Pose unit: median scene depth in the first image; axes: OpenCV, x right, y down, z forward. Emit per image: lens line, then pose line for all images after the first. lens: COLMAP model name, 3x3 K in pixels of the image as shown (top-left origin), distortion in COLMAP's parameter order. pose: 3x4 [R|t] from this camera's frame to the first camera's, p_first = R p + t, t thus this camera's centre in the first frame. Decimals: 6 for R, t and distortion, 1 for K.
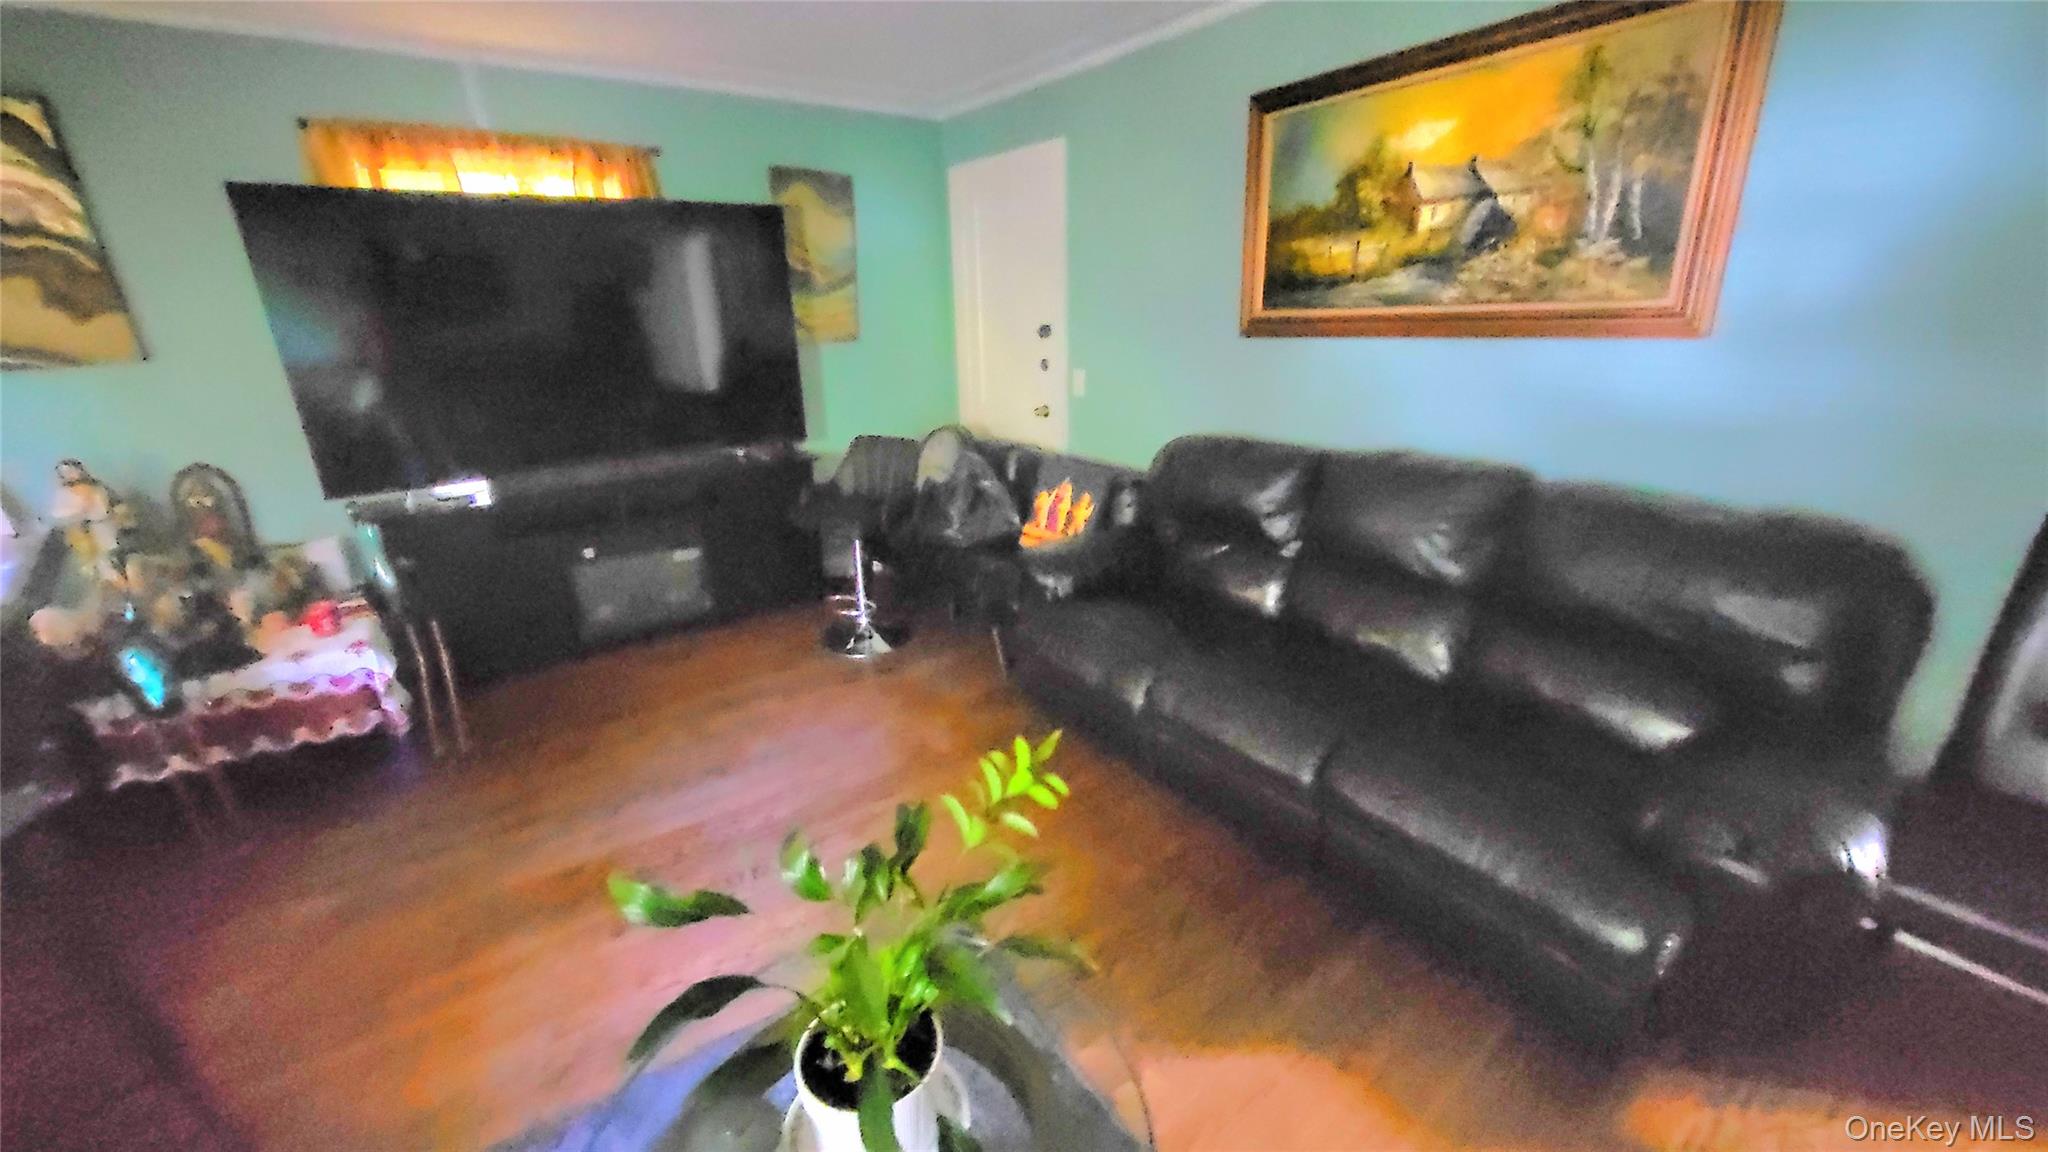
lens RADIAL K [[810.1, 0, 1020.9], [0, 810.1, 577.5], [0, 0, 1]] dist [0.002716, -0.001232]
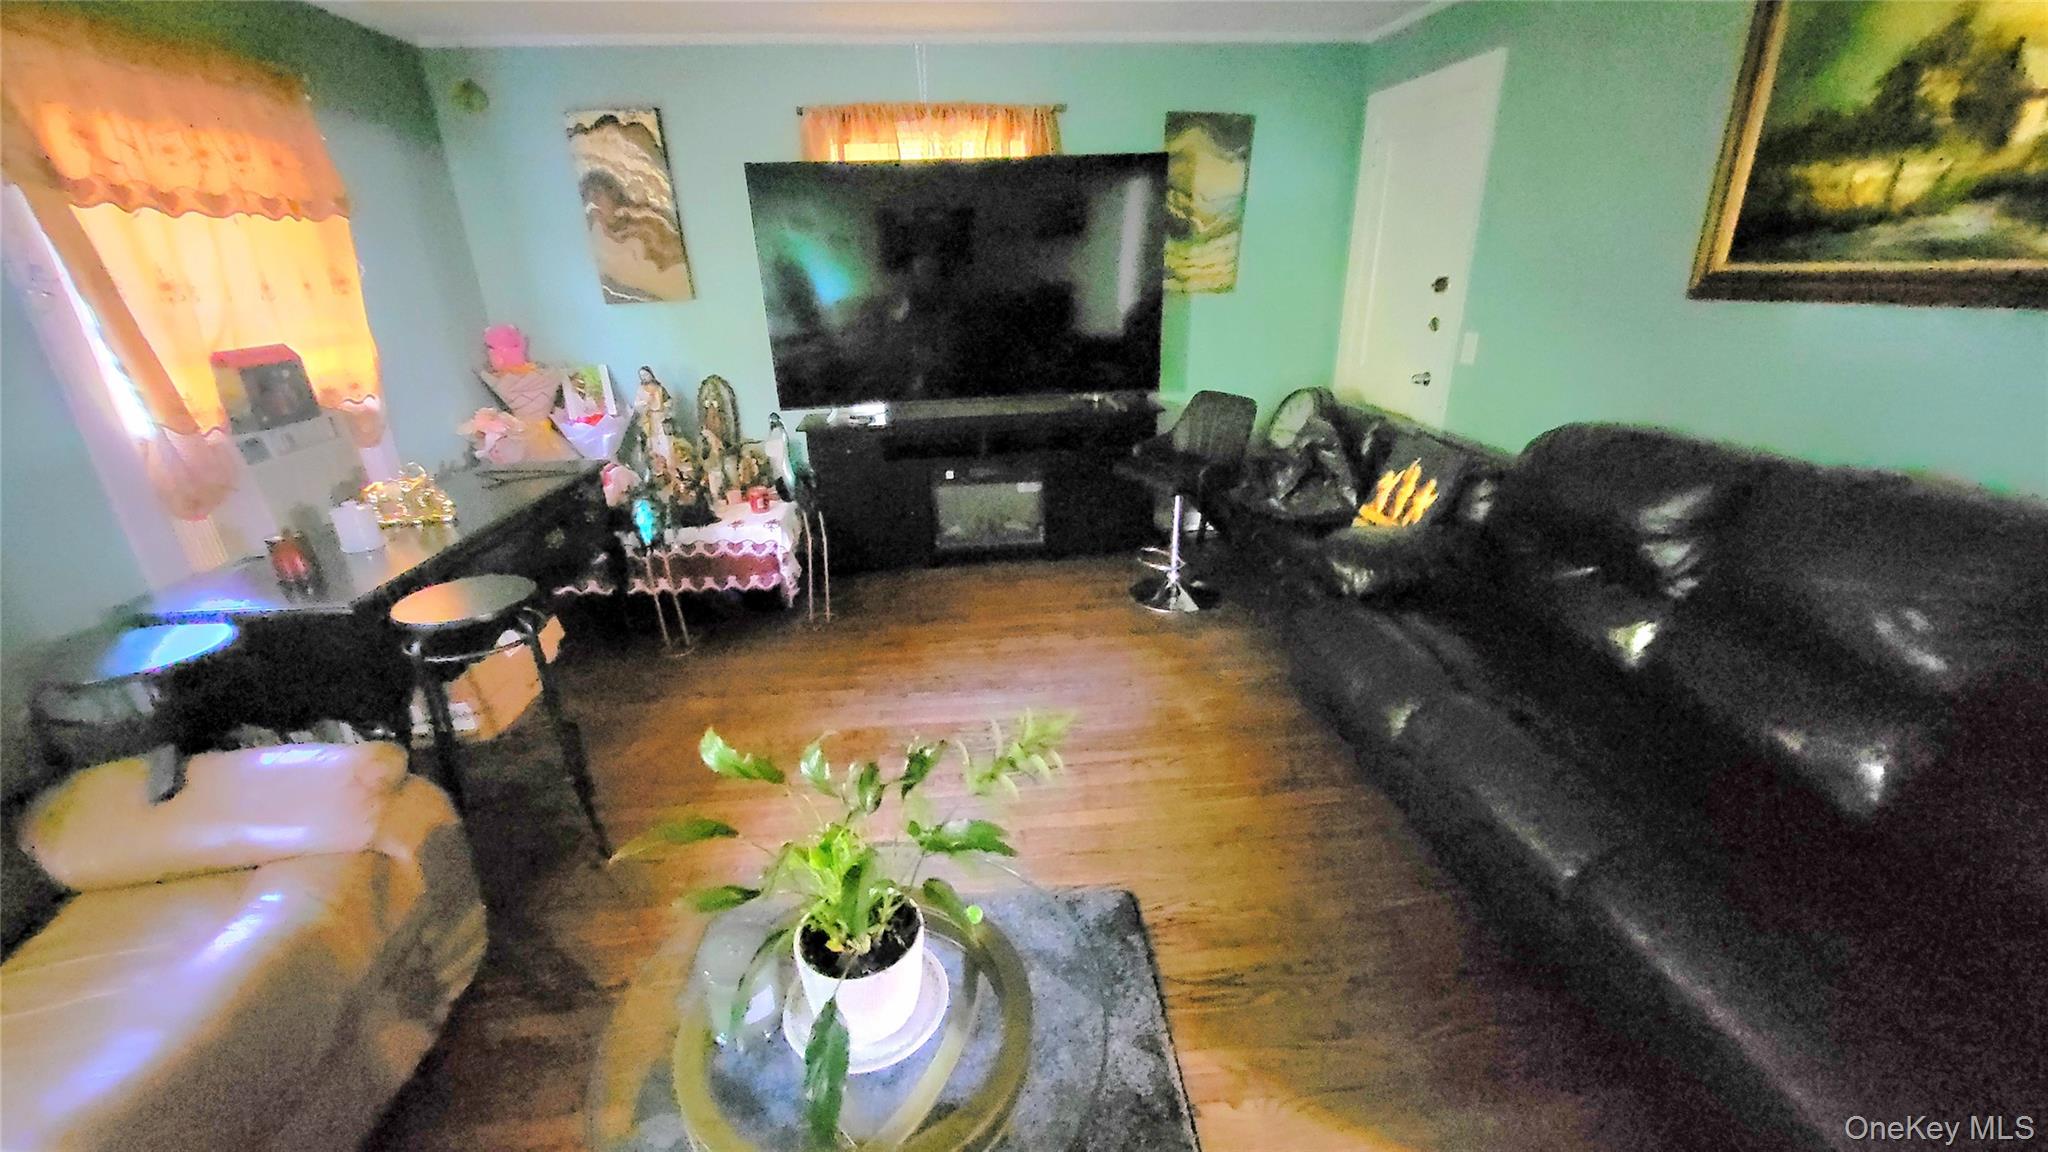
lens RADIAL K [[810.1, 0, 1015.9], [0, 810.1, 576.3], [0, 0, 1]] dist [0.002716, -0.001232]
pose [[0.862208, 0.185097, -0.471526, 0.143672], [-0.156997, 0.982658, 0.098664, -0.021199], [0.481611, -0.011040, 0.876315, 0.037583]]
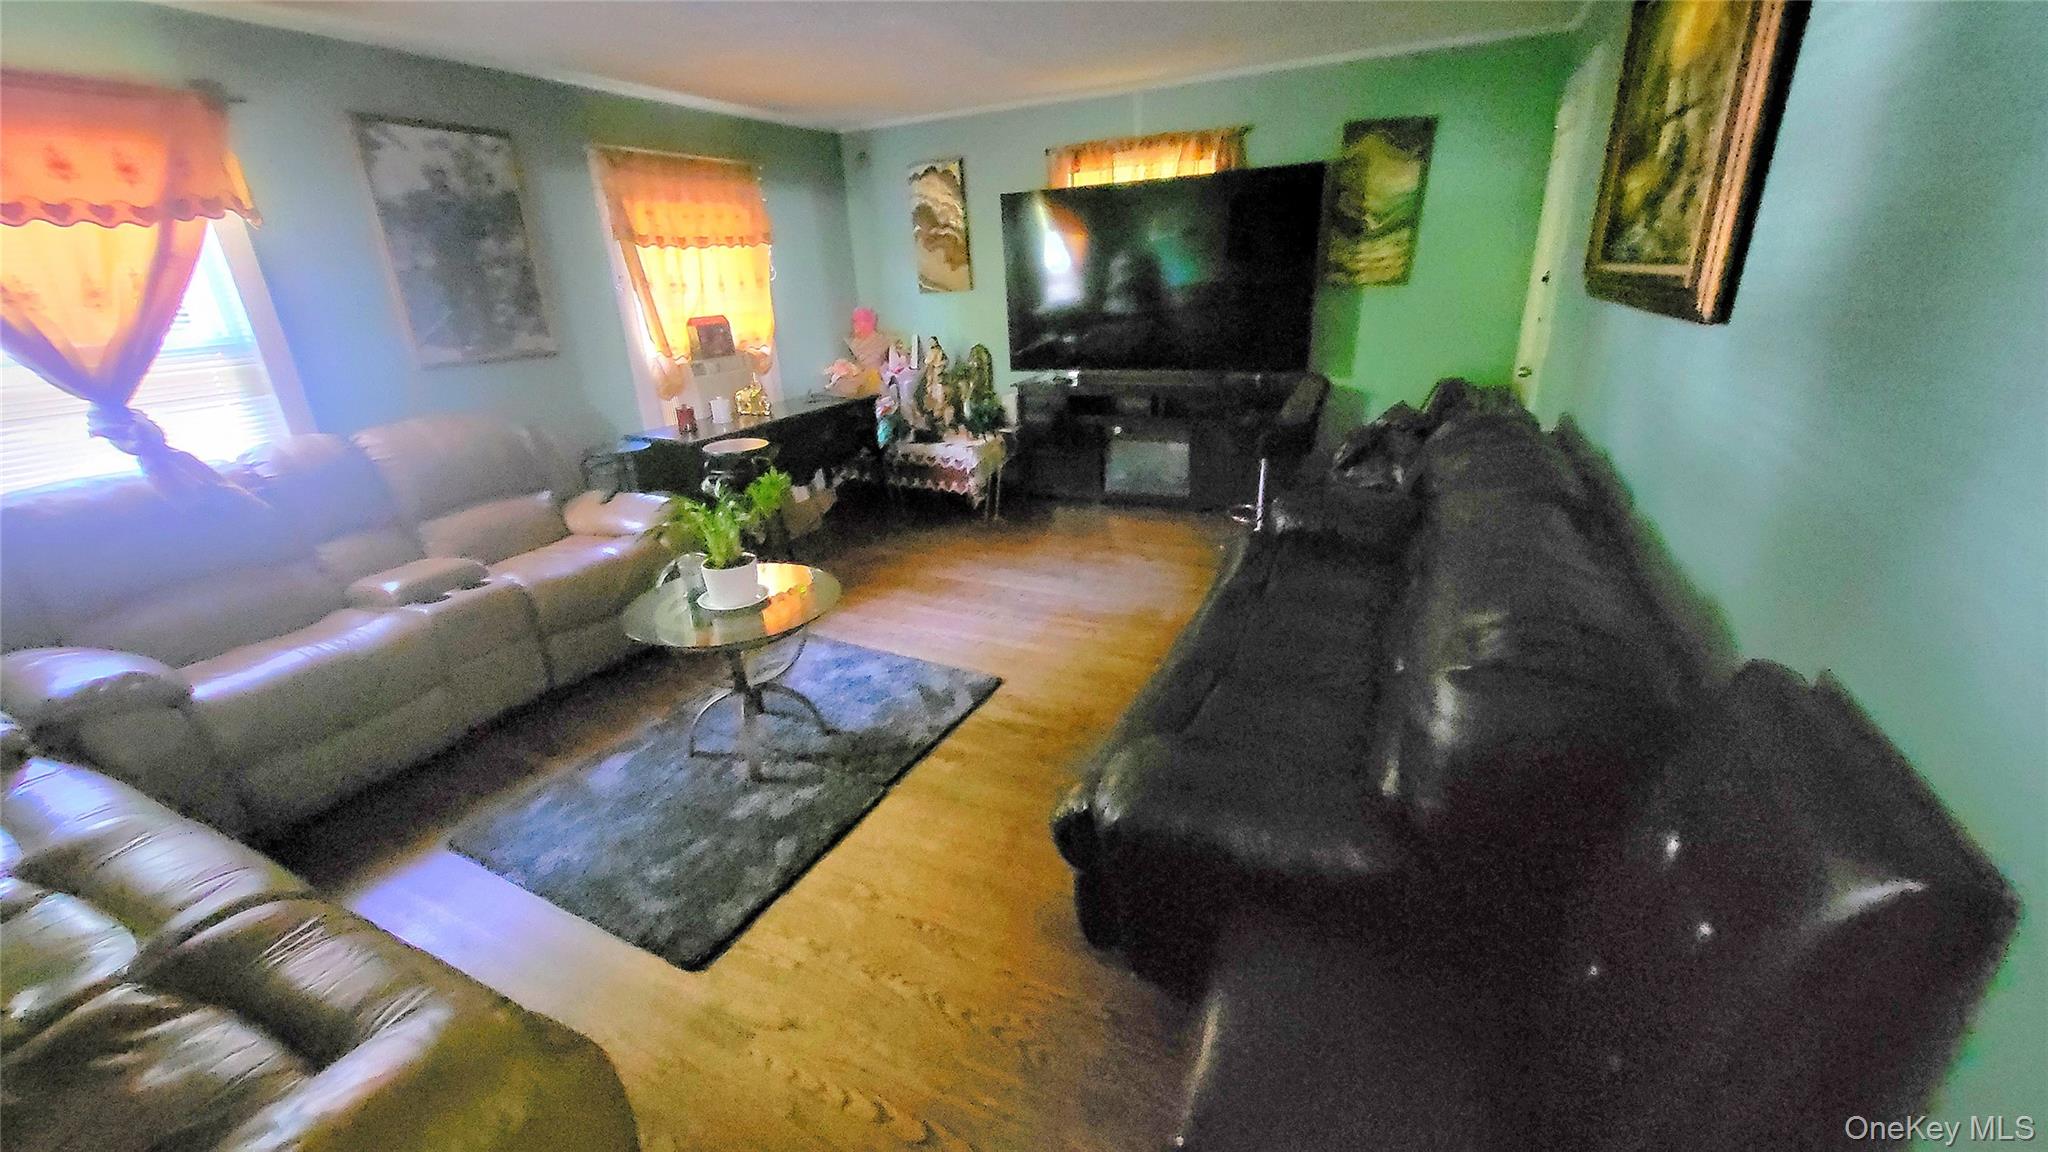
lens RADIAL K [[810.1, 0, 1015.9], [0, 810.1, 578.9], [0, 0, 1]] dist [0.002716, -0.001232]
pose [[0.461295, 0.321433, -0.826975, 0.816552], [-0.252725, 0.941060, 0.224803, -0.072906], [0.850492, 0.105297, 0.515340, 0.142130]]
